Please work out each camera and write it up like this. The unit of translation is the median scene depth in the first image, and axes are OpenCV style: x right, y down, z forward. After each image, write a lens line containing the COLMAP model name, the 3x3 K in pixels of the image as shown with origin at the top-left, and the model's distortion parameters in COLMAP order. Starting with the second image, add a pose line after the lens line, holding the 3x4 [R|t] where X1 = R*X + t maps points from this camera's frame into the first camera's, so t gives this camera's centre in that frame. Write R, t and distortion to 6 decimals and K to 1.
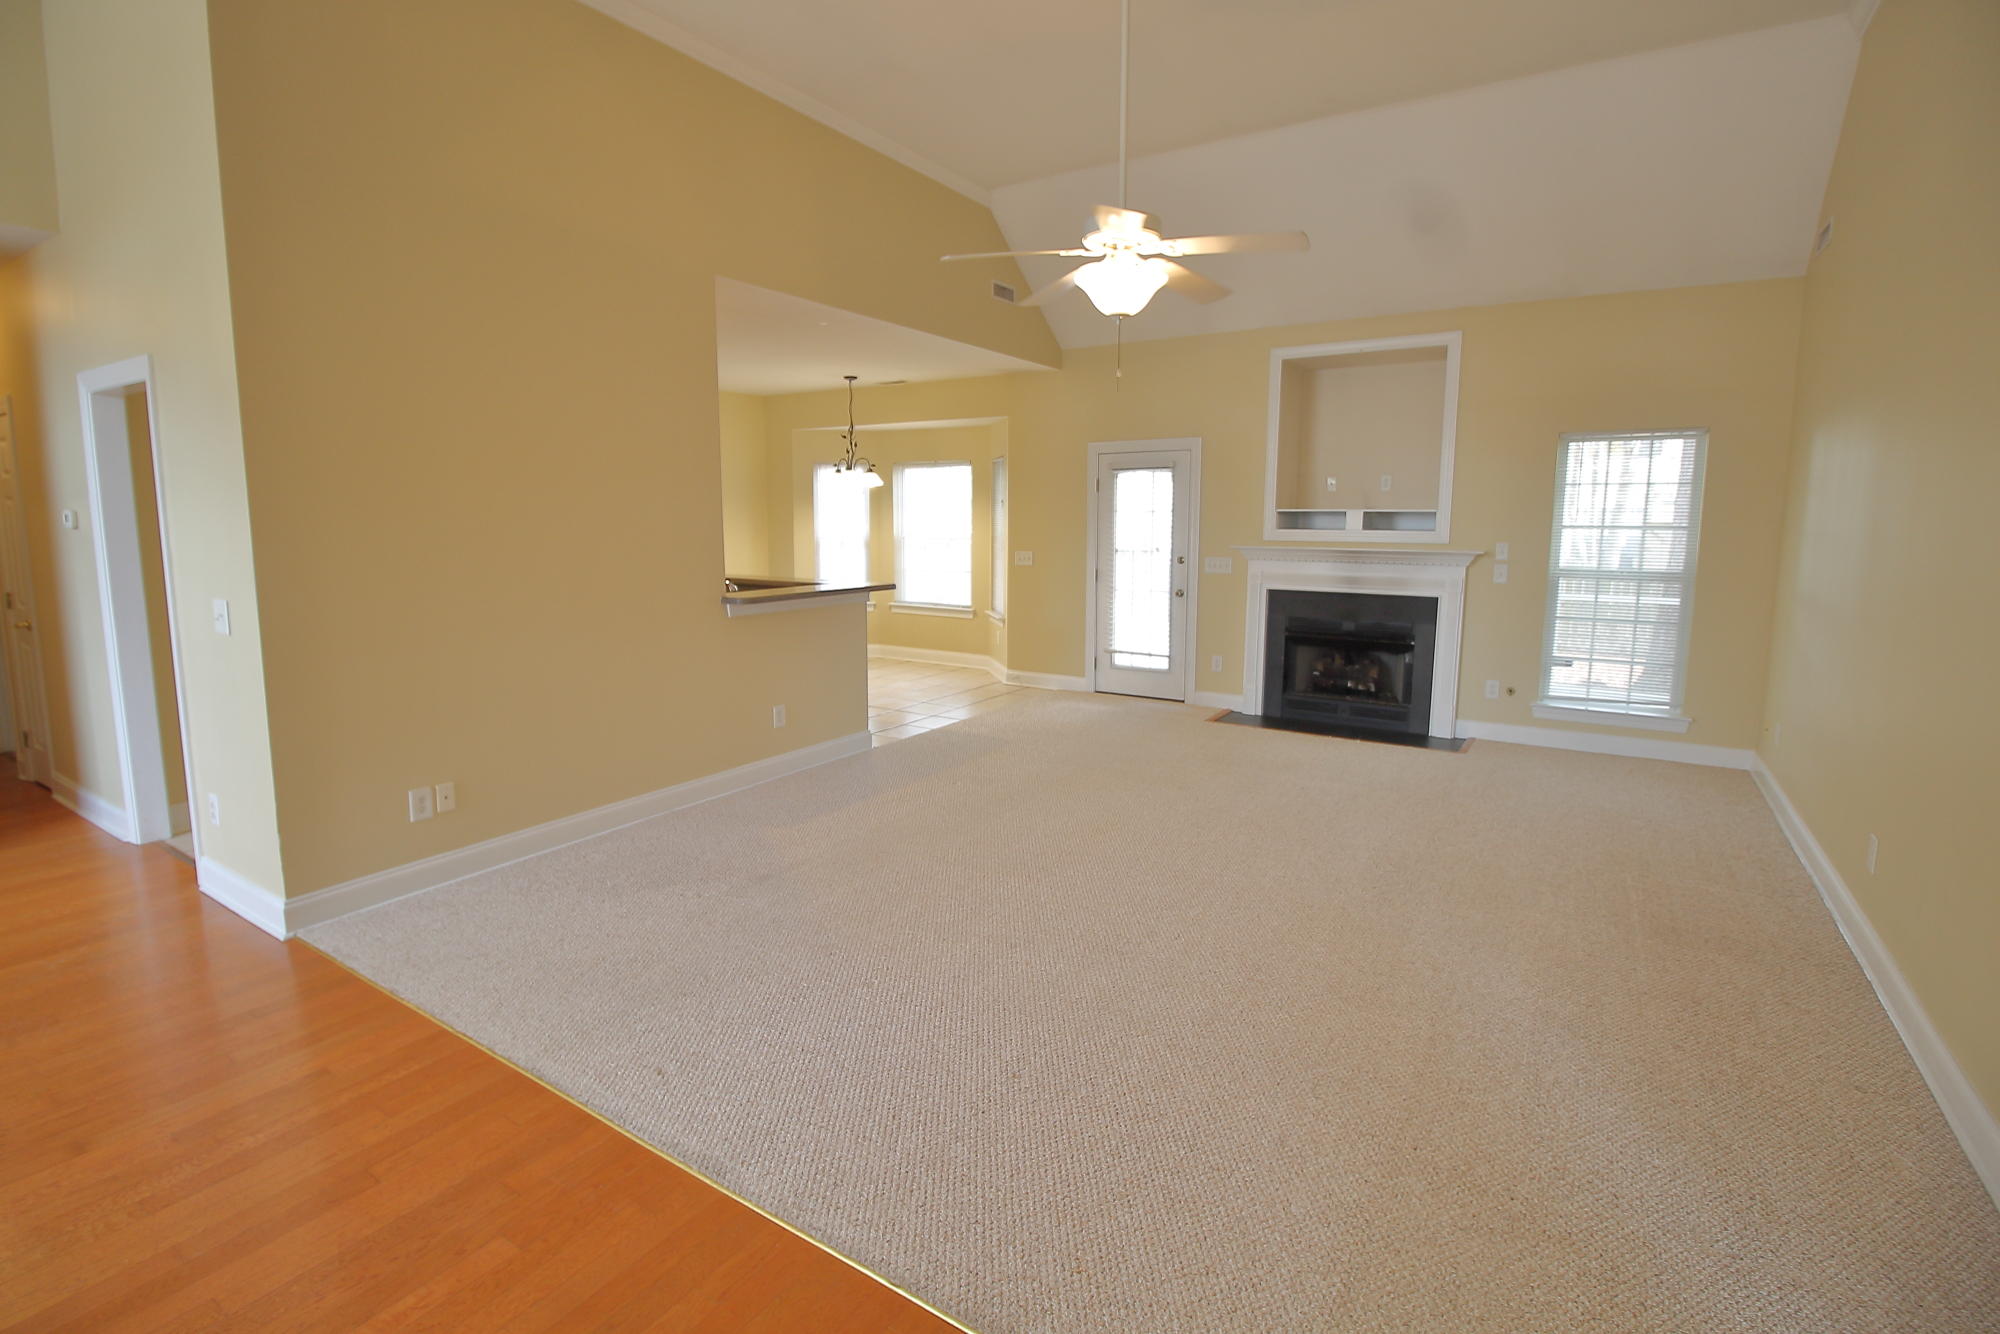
lens RADIAL K [[933.1, 0, 991.6], [0, 933.1, 642.5], [0, 0, 1]] dist [-0.025096, -0.000751]
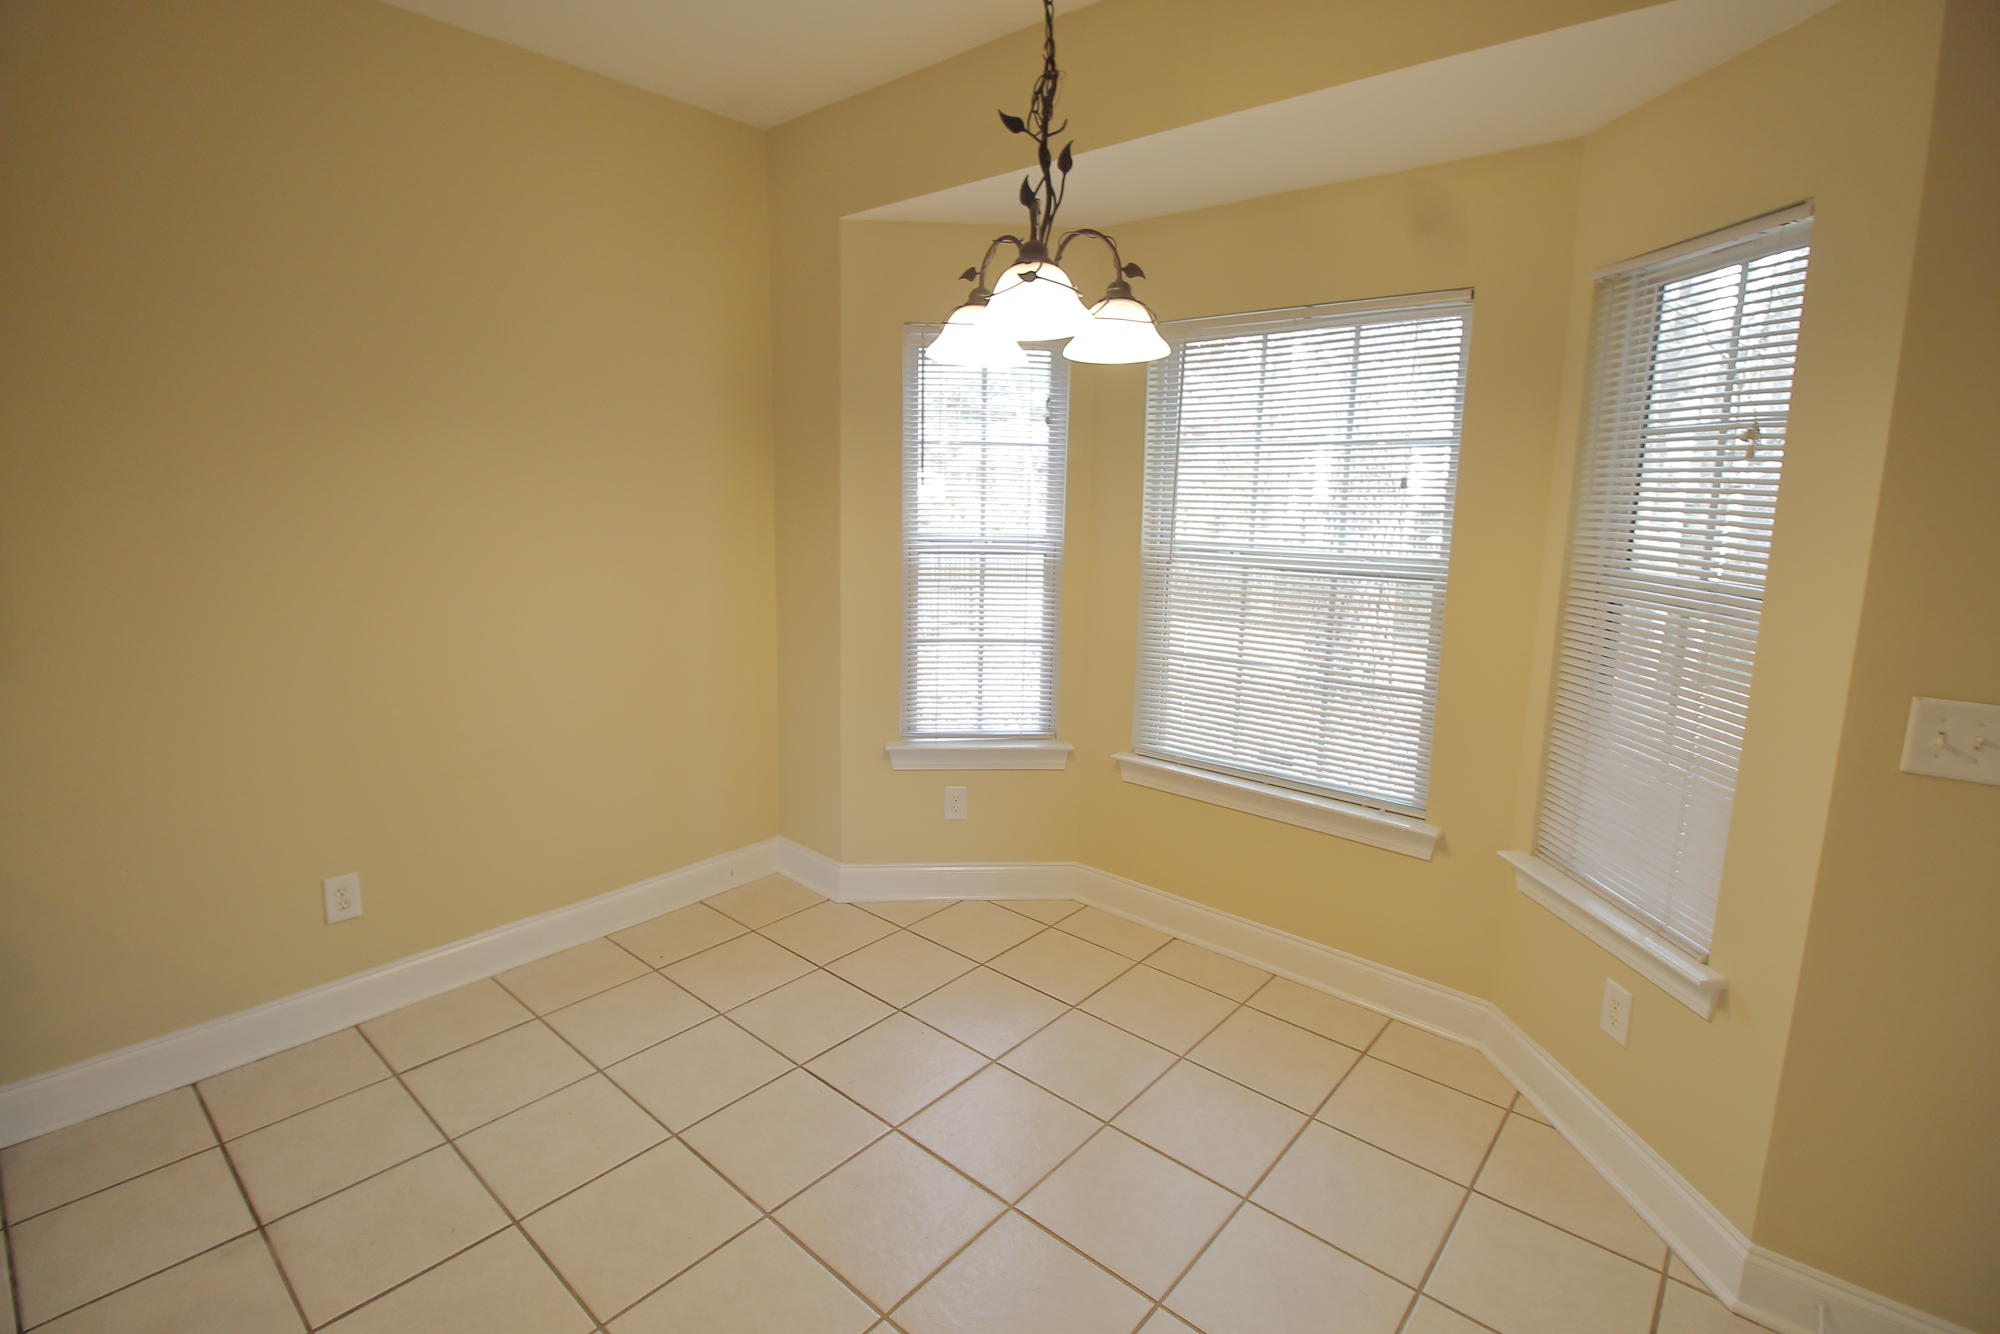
lens RADIAL K [[933.1, 0, 991.6], [0, 933.1, 642.5], [0, 0, 1]] dist [-0.025096, -0.000751]
pose [[0.989917, 0.036426, -0.136887, -0.143617], [-0.032245, 0.998947, 0.032640, -0.119694], [0.137931, -0.027897, 0.990049, 0.868734]]
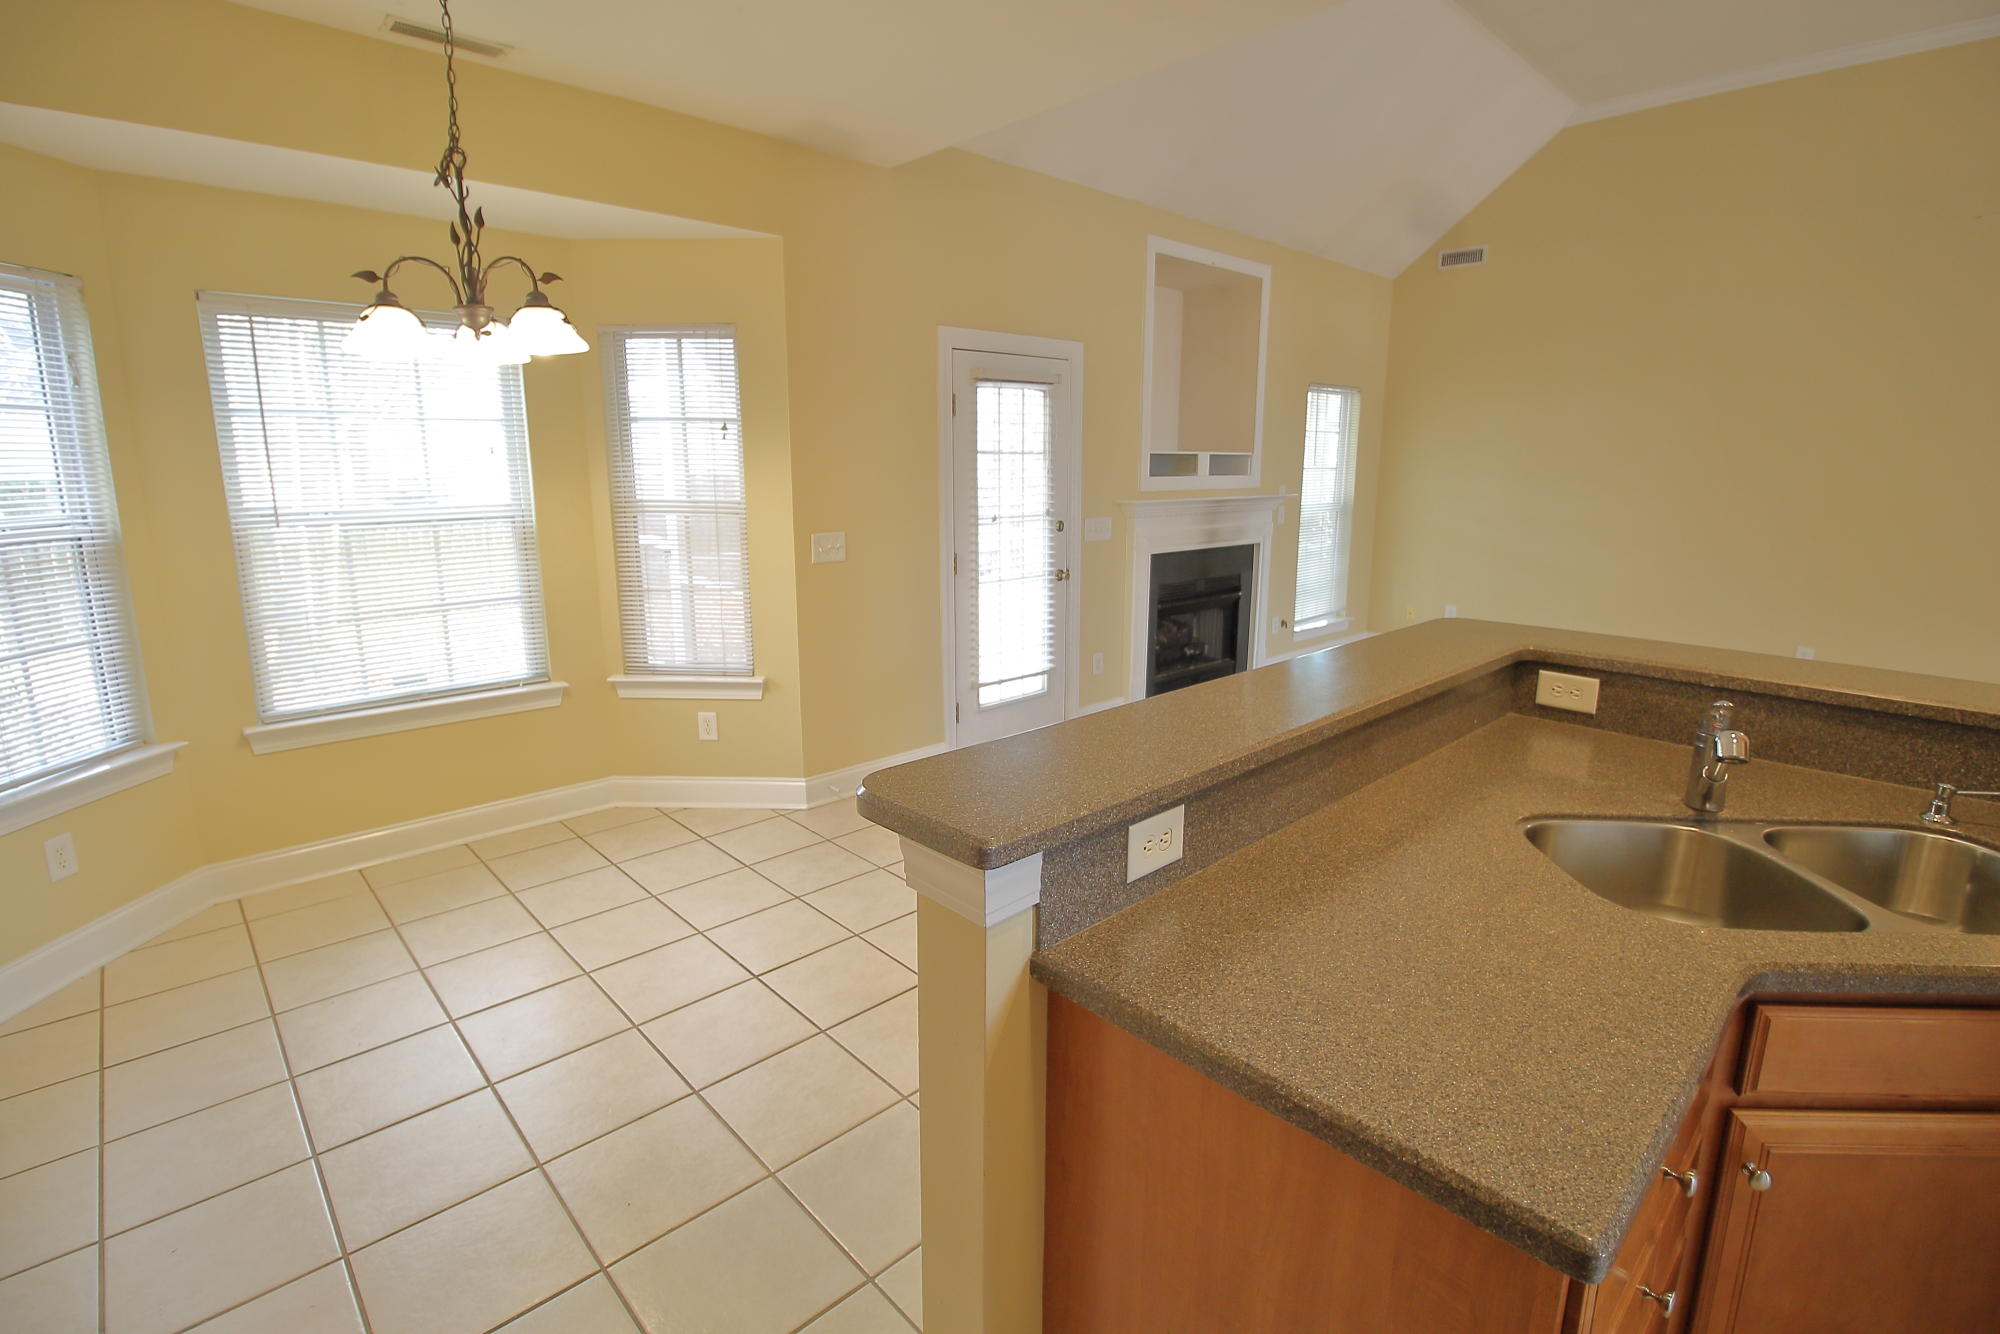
lens RADIAL K [[933.1, 0, 991.6], [0, 933.1, 642.5], [0, 0, 1]] dist [-0.025096, -0.000751]
pose [[0.241348, -0.188874, 0.951881, -0.456146], [0.128791, 0.978435, 0.161488, -0.118993], [-0.961855, 0.083619, 0.260468, 0.863251]]
